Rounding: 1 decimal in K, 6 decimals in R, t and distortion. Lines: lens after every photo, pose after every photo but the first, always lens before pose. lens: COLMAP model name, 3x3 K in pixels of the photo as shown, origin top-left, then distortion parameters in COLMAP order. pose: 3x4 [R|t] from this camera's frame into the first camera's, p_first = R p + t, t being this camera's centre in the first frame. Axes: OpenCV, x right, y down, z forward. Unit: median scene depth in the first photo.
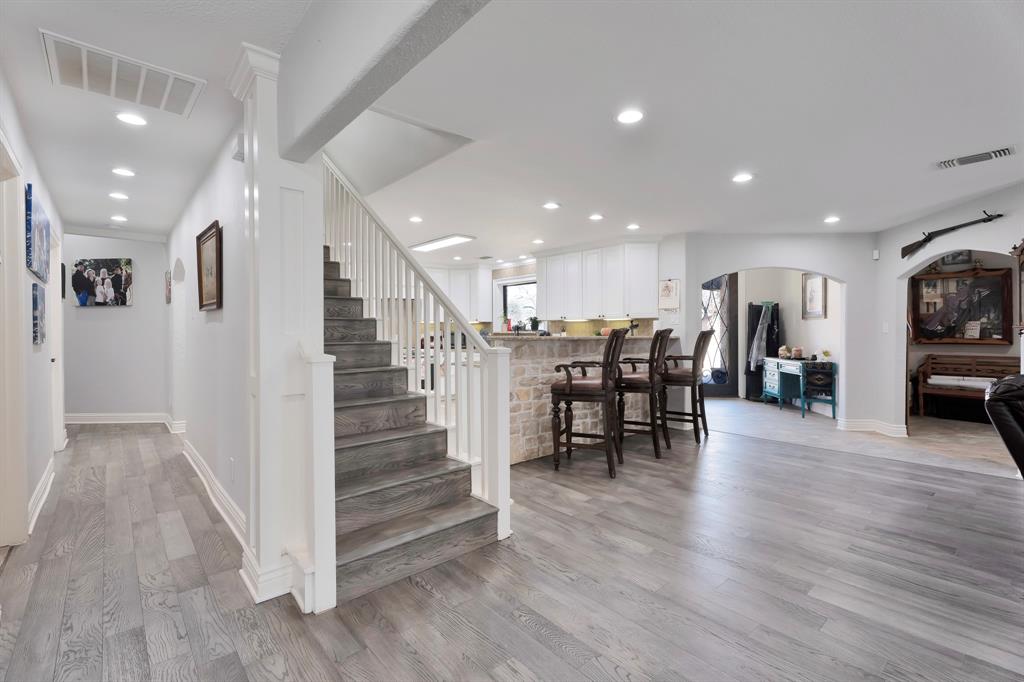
lens RADIAL K [[457.1, 0, 492.1], [0, 457.1, 335.3], [0, 0, 1]] dist [-0.003100, 0.000949]
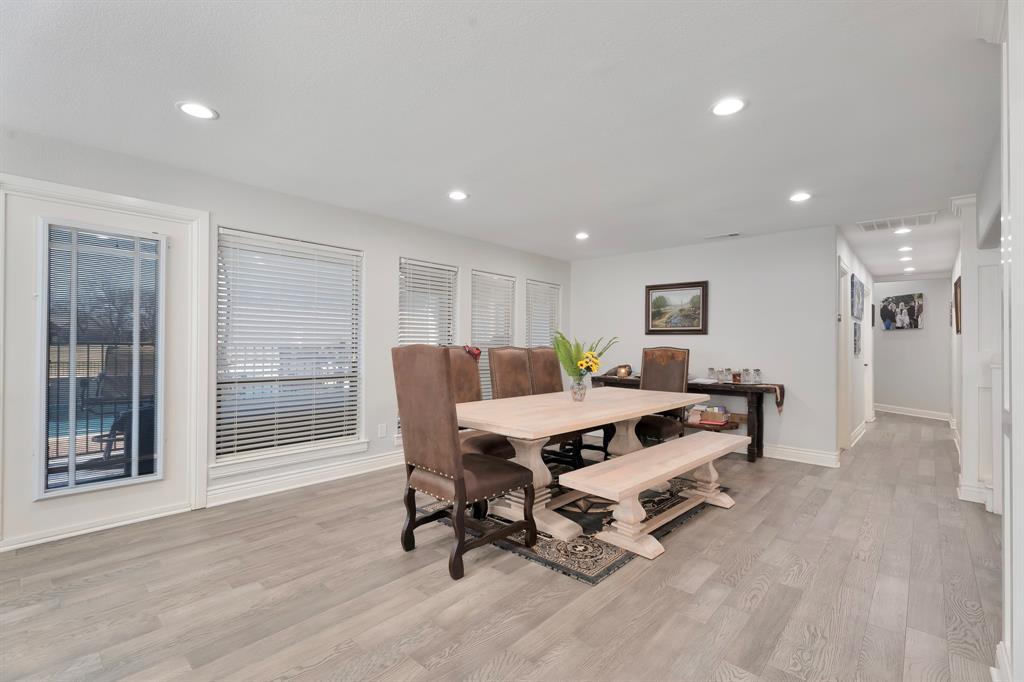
lens RADIAL K [[457.1, 0, 504.3], [0, 457.1, 344.6], [0, 0, 1]] dist [-0.003100, 0.000949]
pose [[0.120290, -0.002827, -0.992735, 0.405563], [-0.013318, 0.999901, -0.004461, 0.004645], [0.992650, 0.013758, 0.120240, -0.388983]]
